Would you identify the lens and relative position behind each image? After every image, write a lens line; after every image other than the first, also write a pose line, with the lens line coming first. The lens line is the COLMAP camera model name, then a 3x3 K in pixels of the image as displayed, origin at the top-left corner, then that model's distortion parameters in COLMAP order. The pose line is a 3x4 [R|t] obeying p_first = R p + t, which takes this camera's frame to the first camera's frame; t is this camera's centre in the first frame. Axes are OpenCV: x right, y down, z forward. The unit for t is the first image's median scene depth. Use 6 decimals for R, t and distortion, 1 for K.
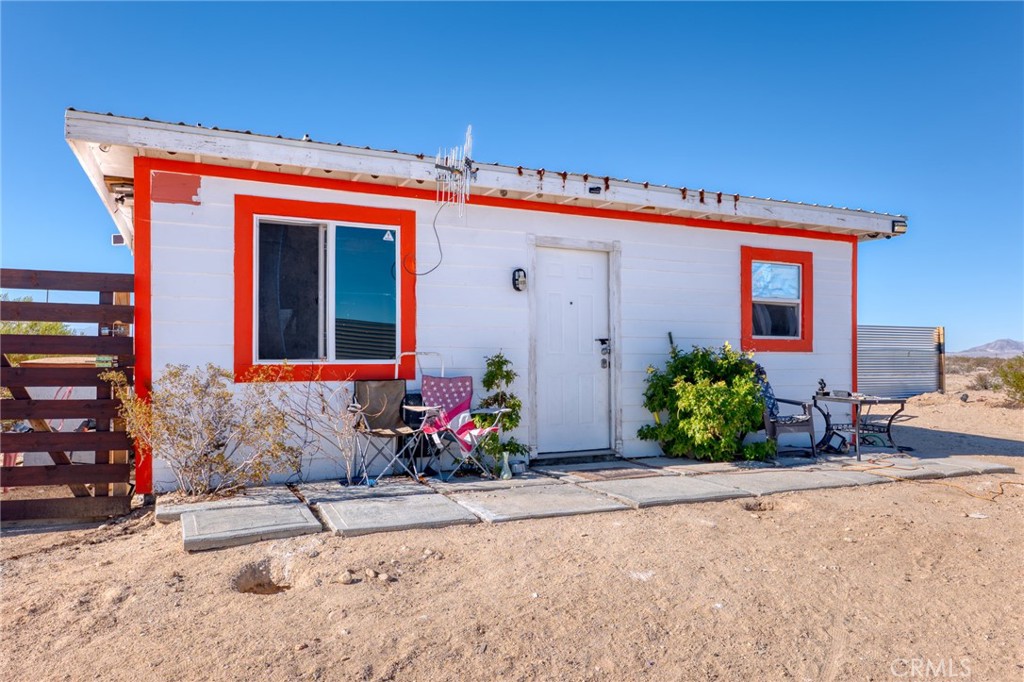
lens RADIAL K [[718.8, 0, 512.3], [0, 718.8, 345.1], [0, 0, 1]] dist [0.006265, -0.003208]
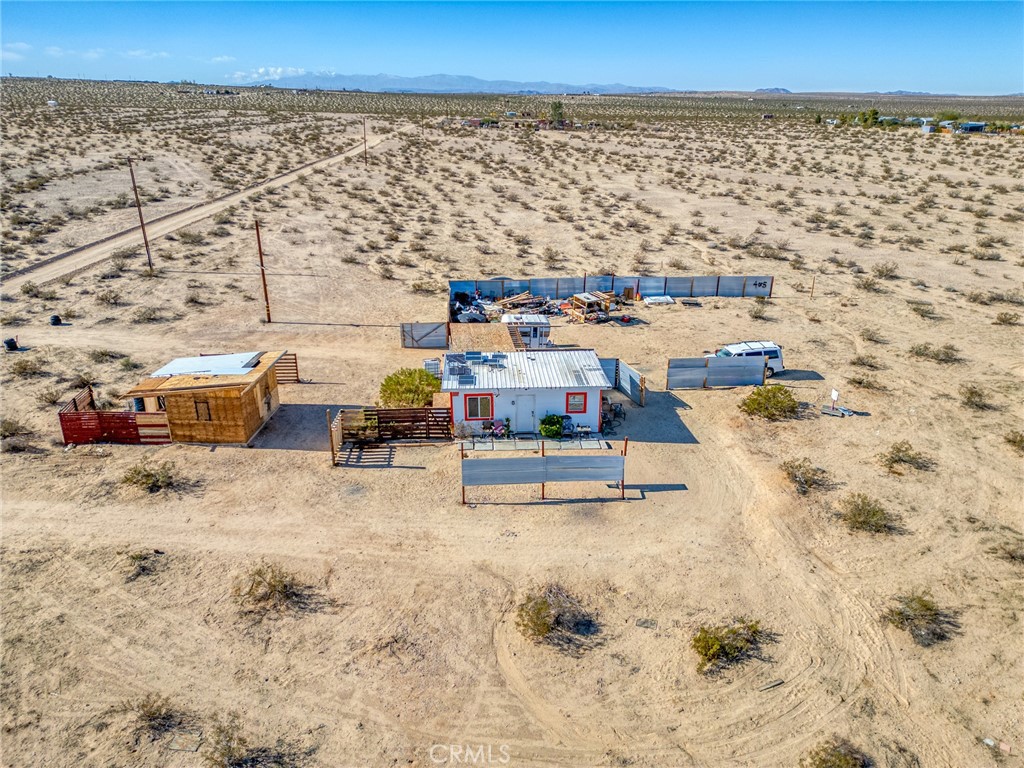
lens RADIAL K [[714.3, 0, 510.4], [0, 714.3, 379.8], [0, 0, 1]] dist [0.059242, -0.038607]
pose [[0.926961, 0.135864, -0.349691, 1.862243], [0.010006, 0.922834, 0.385067, -2.343831], [0.375023, -0.360441, 0.854072, -3.573952]]
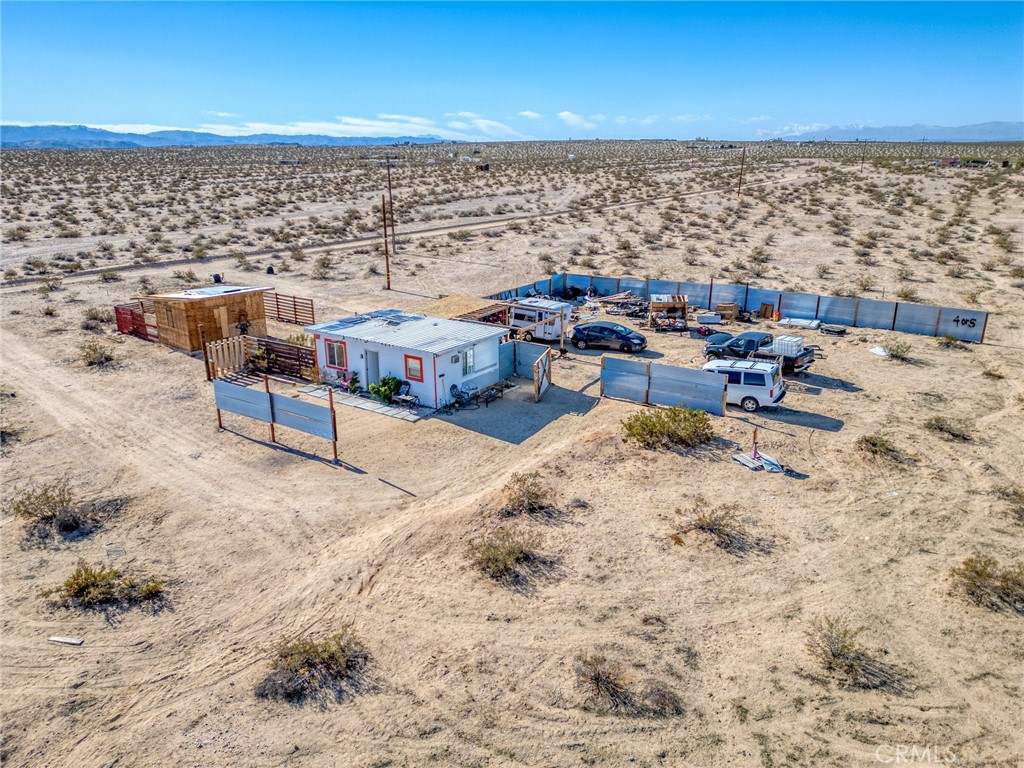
lens RADIAL K [[714.3, 0, 512.3], [0, 714.3, 384.7], [0, 0, 1]] dist [0.059242, -0.038607]
pose [[0.510731, 0.257096, -0.820400, 4.738453], [0.027437, 0.948881, 0.314439, -1.457539], [0.859303, -0.183103, 0.477569, -0.529235]]
